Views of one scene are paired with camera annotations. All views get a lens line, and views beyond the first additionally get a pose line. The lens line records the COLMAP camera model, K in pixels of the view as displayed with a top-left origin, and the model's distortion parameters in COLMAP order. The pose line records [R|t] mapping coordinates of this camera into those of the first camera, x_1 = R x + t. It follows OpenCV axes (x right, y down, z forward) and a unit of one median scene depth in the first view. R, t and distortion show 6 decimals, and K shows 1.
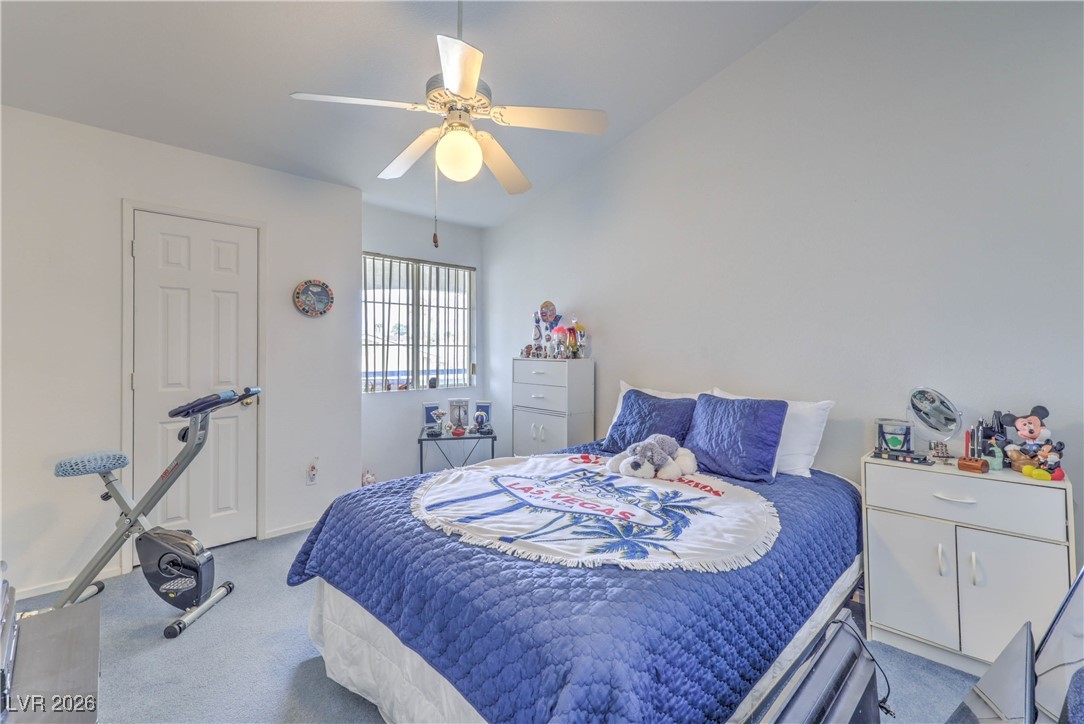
lens RADIAL K [[462.7, 0, 546.5], [0, 462.7, 358.5], [0, 0, 1]] dist [0.007066, 0.000390]
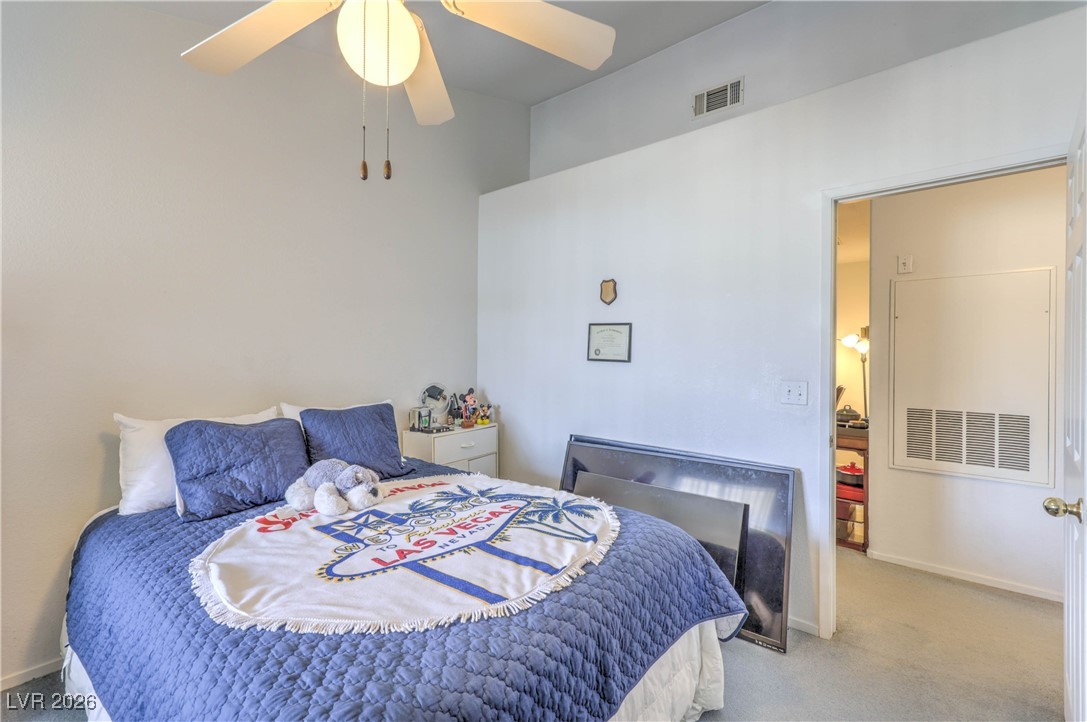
lens RADIAL K [[464.0, 0, 547.6], [0, 464.0, 357.3], [0, 0, 1]] dist [0.007066, 0.000390]
pose [[-0.154110, -0.000625, 0.988054, -0.919757], [-0.004484, 0.999990, -0.000066, -0.032883], [-0.988044, -0.004441, -0.154111, 1.014151]]
